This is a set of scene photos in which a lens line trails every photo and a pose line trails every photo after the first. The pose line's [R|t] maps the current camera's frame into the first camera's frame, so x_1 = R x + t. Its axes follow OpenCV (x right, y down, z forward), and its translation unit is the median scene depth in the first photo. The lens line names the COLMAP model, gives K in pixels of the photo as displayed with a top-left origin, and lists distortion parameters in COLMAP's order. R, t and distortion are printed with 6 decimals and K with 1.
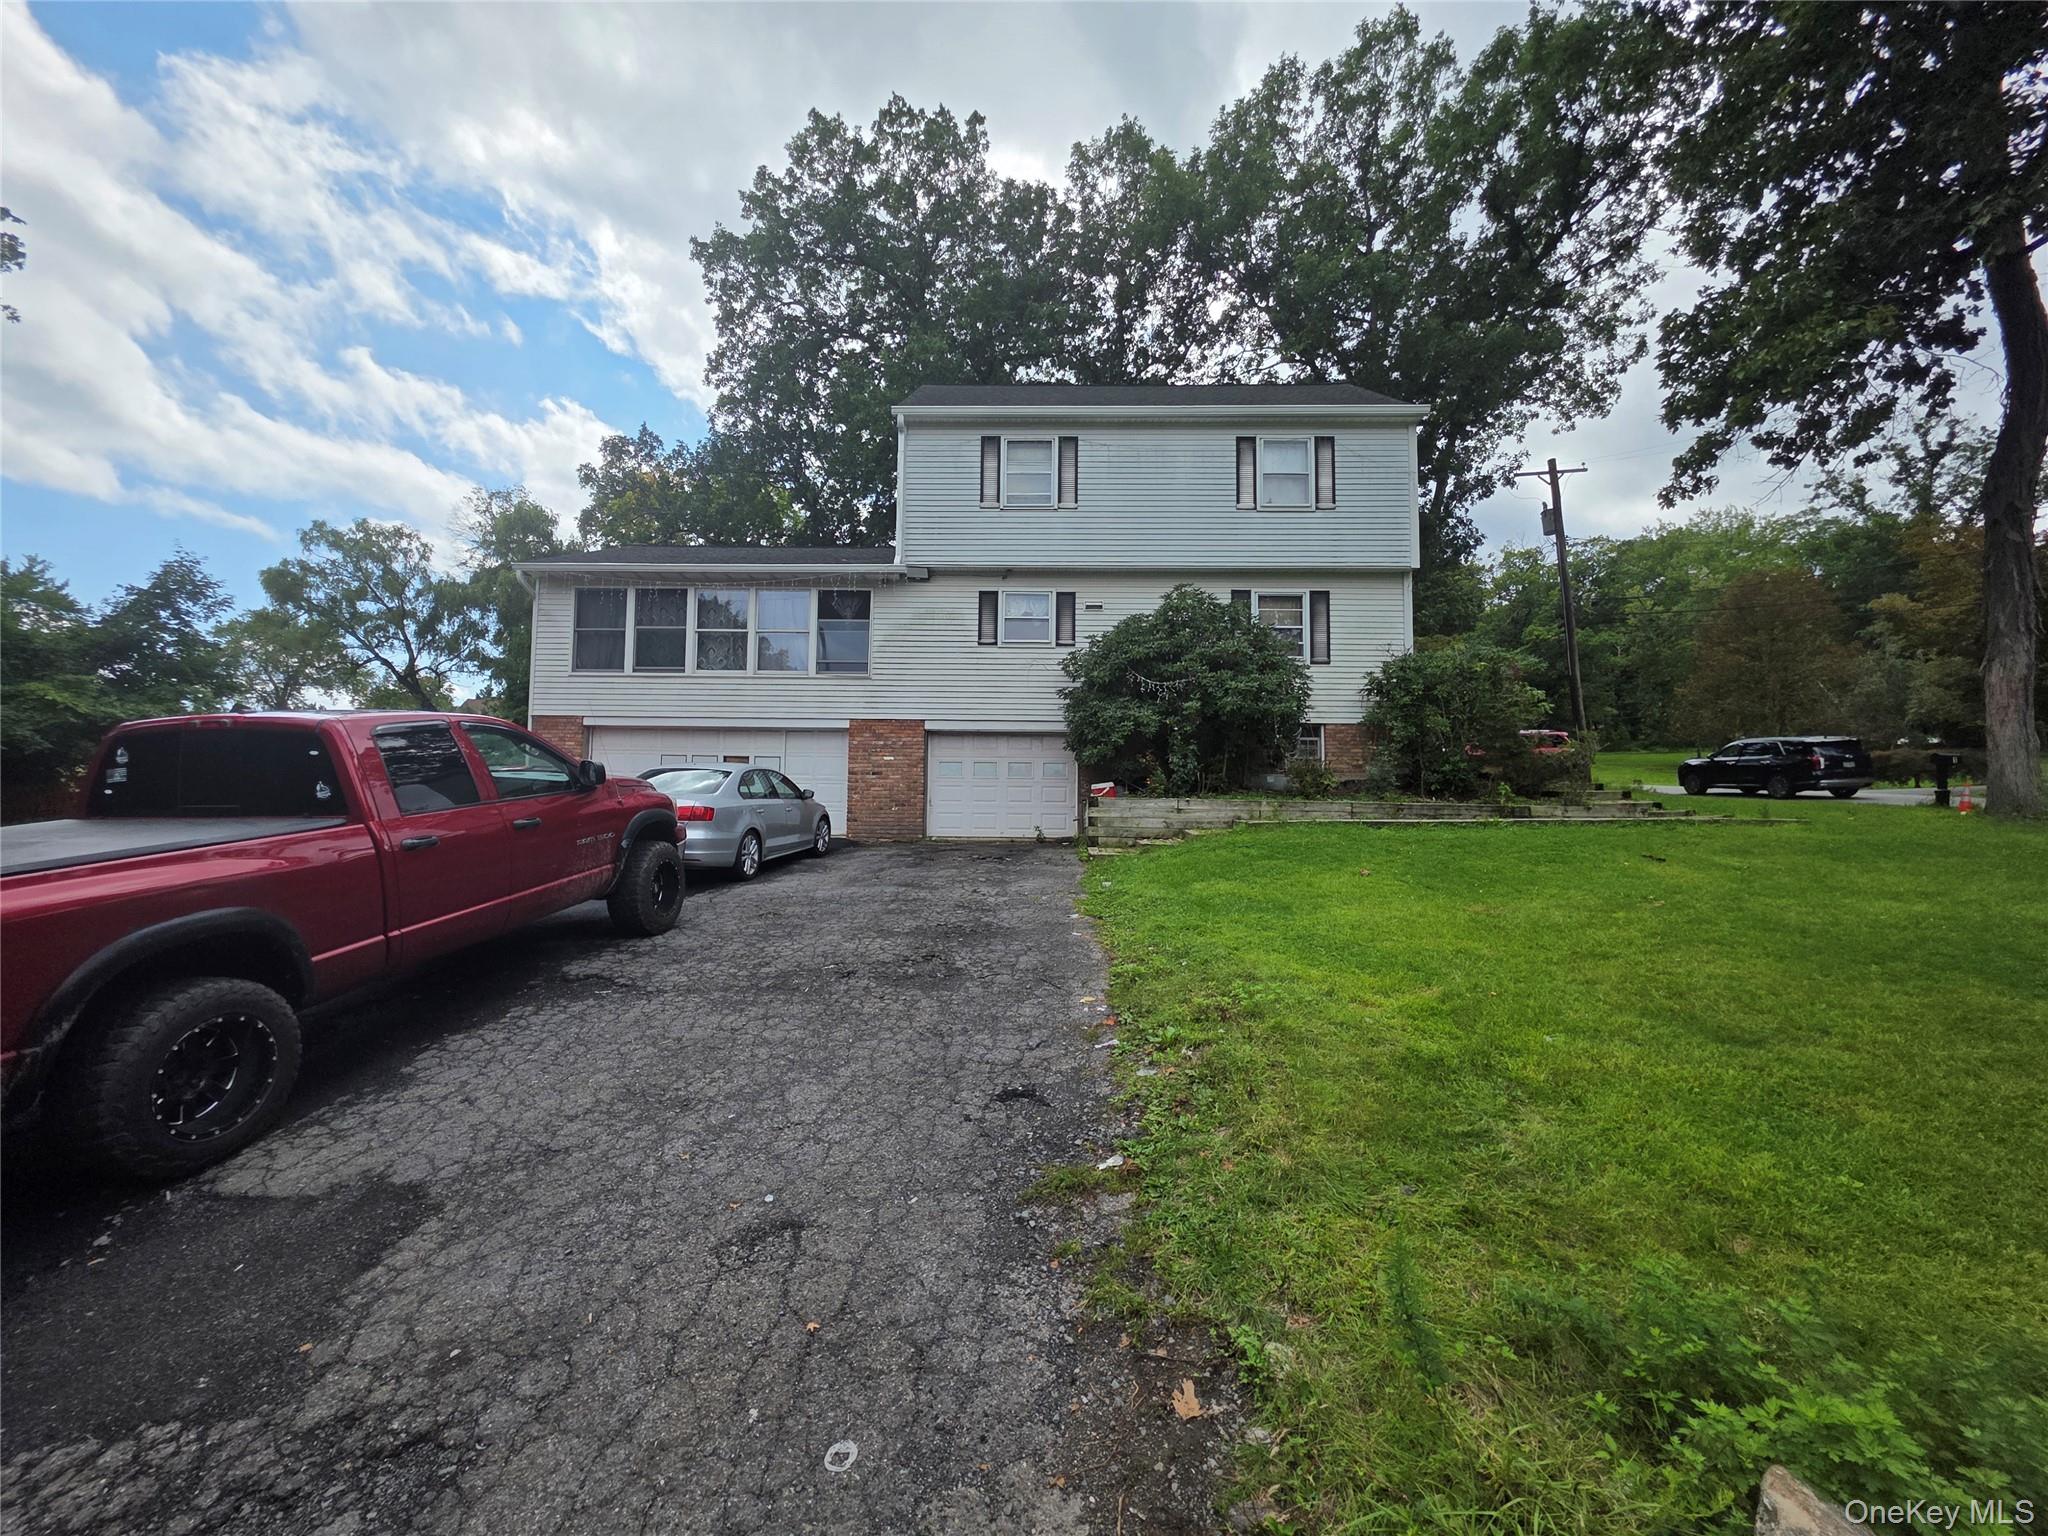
lens RADIAL K [[813.9, 0, 1033.3], [0, 813.9, 760.5], [0, 0, 1]] dist [-0.001725, -0.000058]
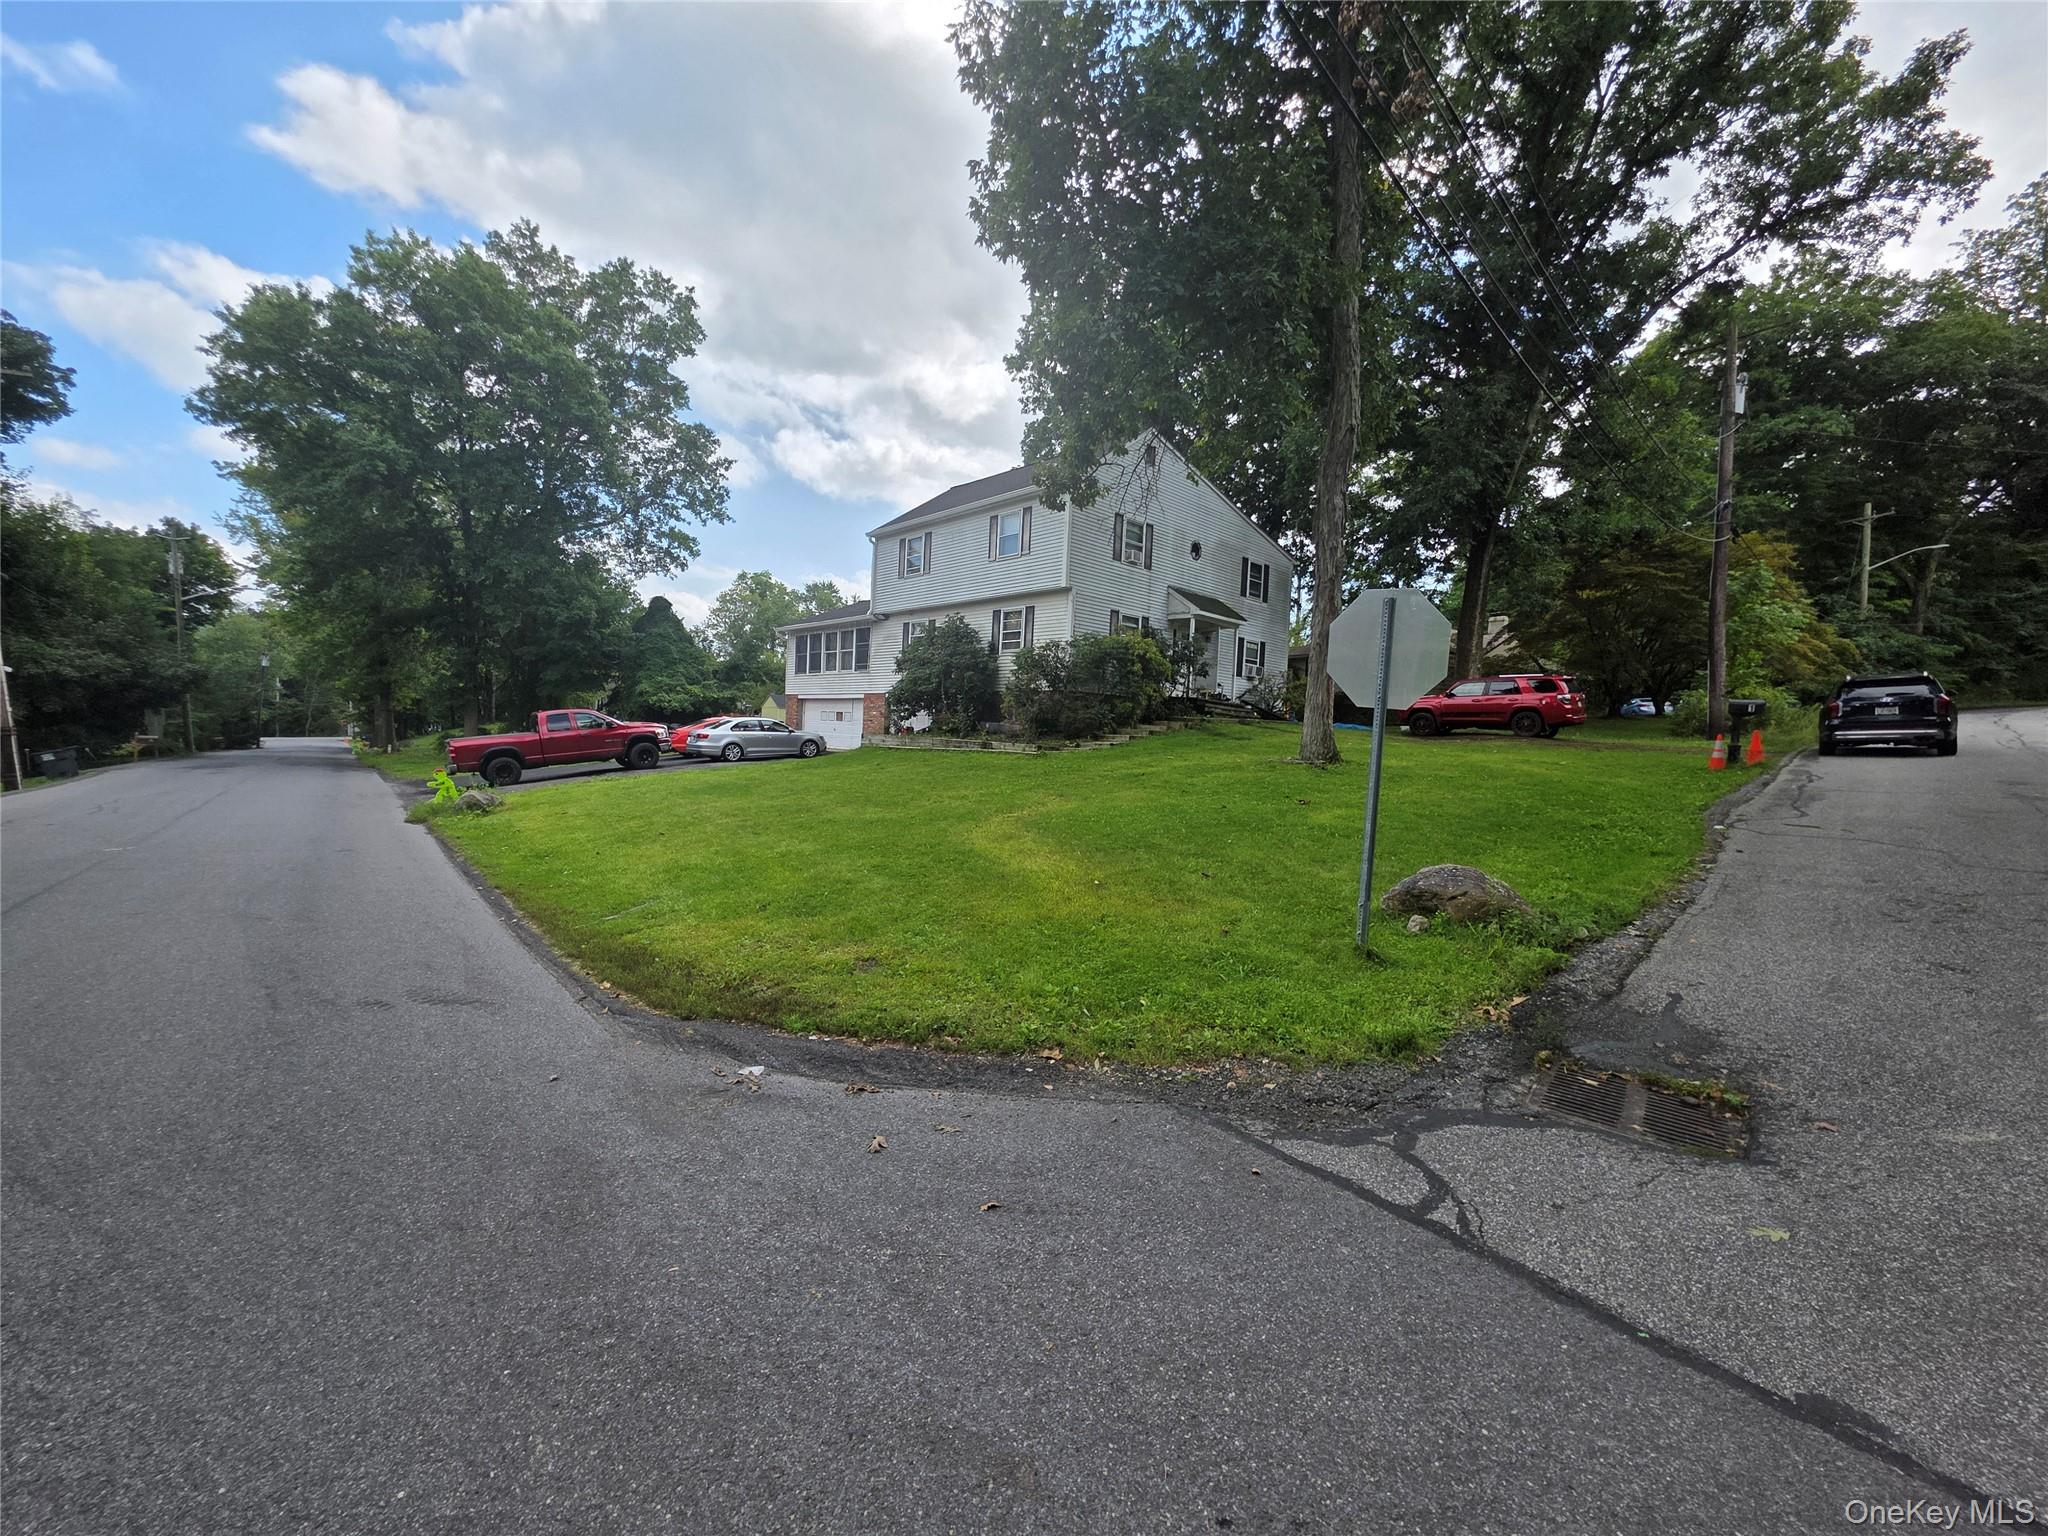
lens RADIAL K [[813.9, 0, 1033.3], [0, 813.9, 760.5], [0, 0, 1]] dist [-0.001725, -0.000058]
pose [[0.715713, 0.036349, -0.697448, 1.481024], [0.002235, 0.998520, 0.054334, 0.005260], [0.698391, -0.040446, 0.714572, -0.136962]]
